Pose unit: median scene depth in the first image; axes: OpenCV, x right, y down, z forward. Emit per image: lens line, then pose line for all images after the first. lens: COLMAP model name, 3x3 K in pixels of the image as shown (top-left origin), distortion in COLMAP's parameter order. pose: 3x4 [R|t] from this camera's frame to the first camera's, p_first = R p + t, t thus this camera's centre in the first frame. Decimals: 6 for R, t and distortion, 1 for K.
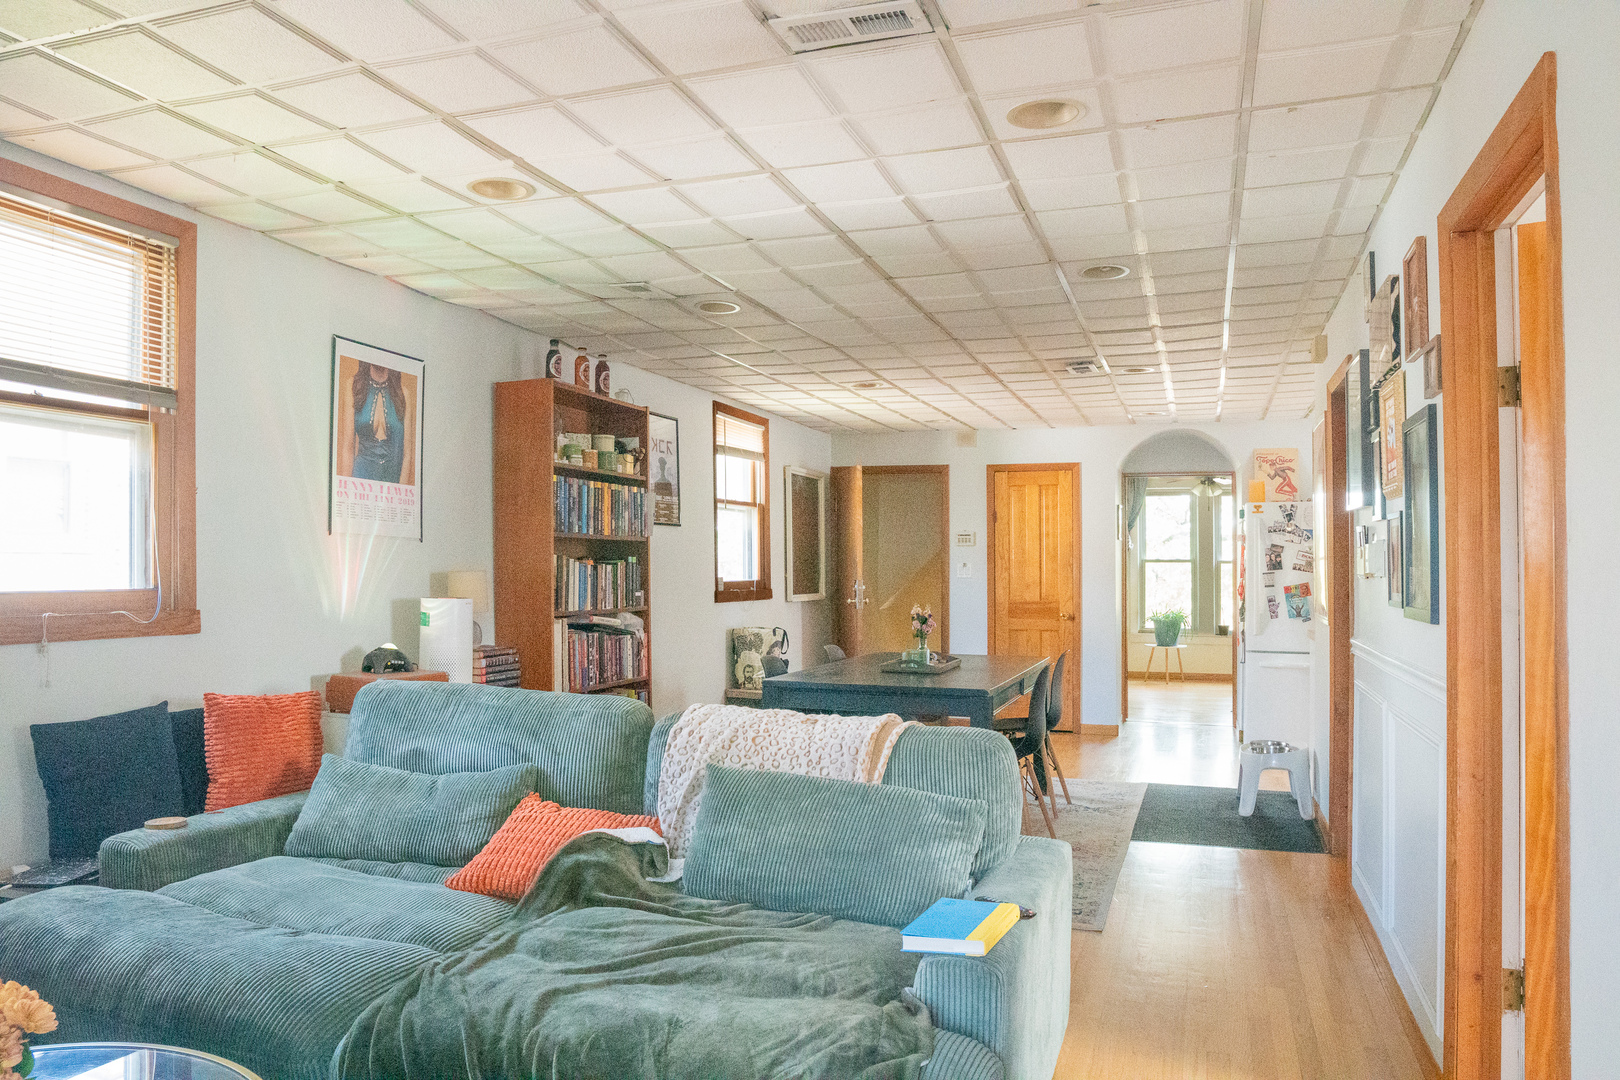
lens RADIAL K [[1135.4, 0, 808.0], [0, 1135.4, 543.6], [0, 0, 1]] dist [-0.005966, -0.003265]
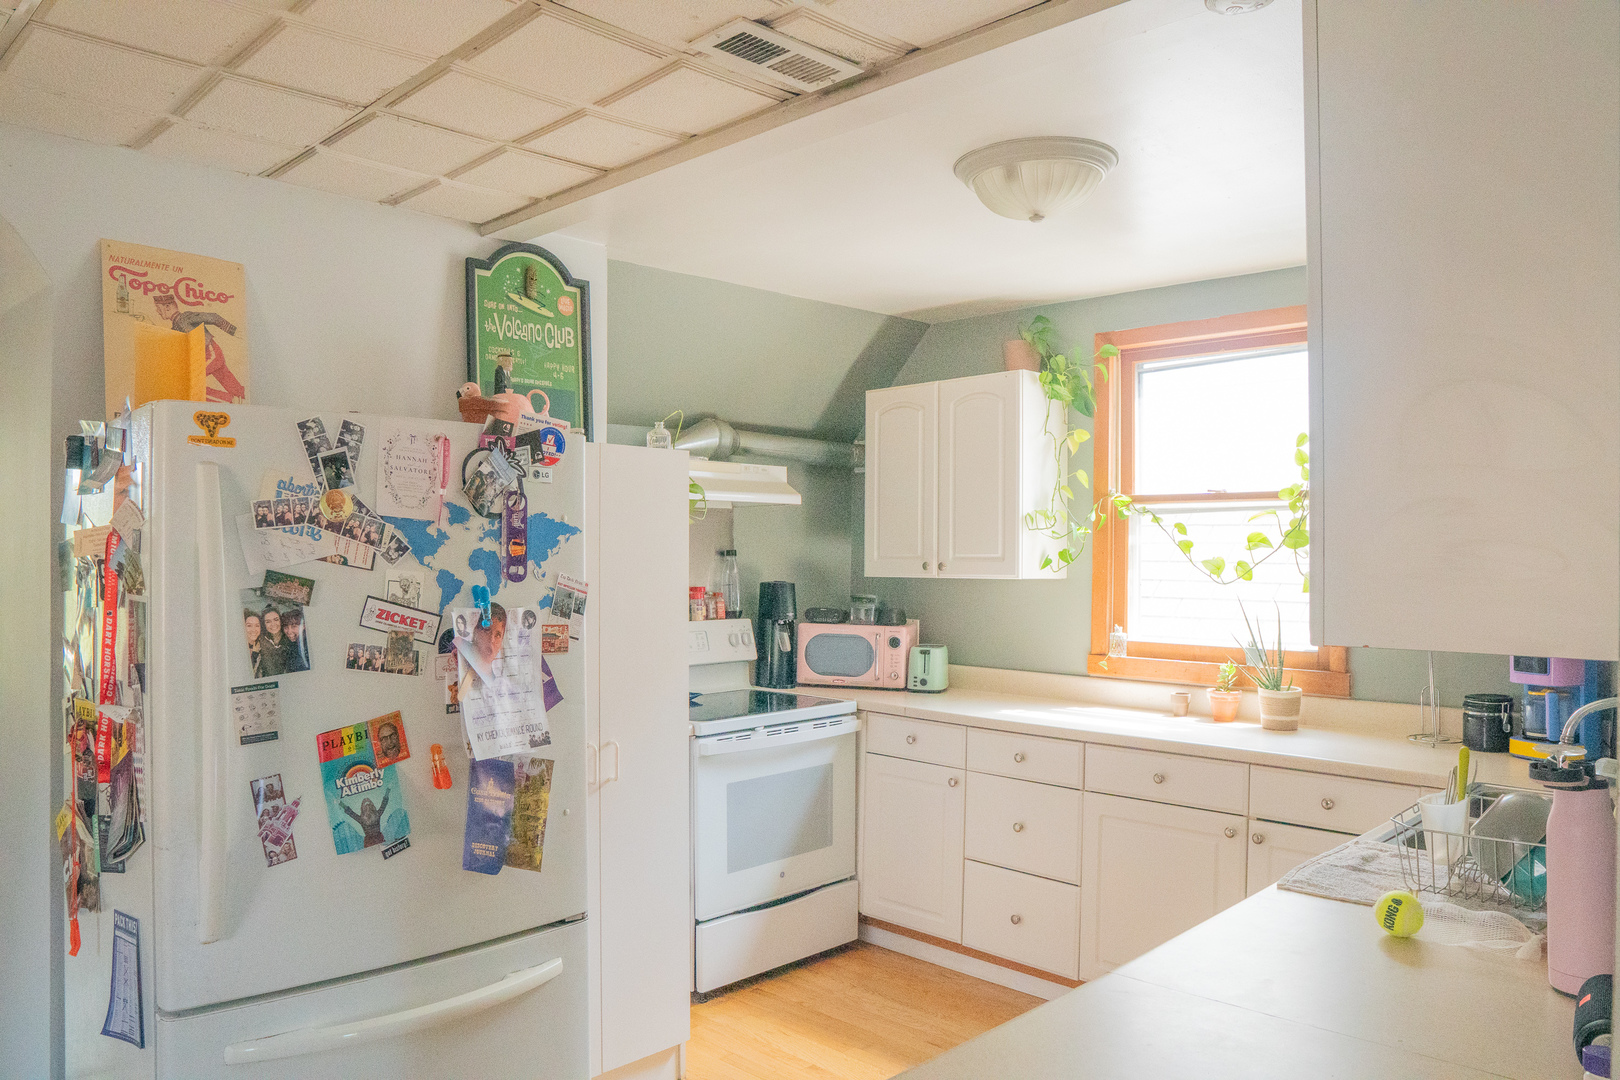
lens RADIAL K [[1135.4, 0, 806.0], [0, 1135.4, 544.0], [0, 0, 1]] dist [-0.005966, -0.003265]
pose [[0.432496, 0.007424, 0.901605, 0.232875], [-0.012304, 0.999922, -0.002331, -0.006787], [-0.901552, -0.010085, 0.432553, 0.784871]]
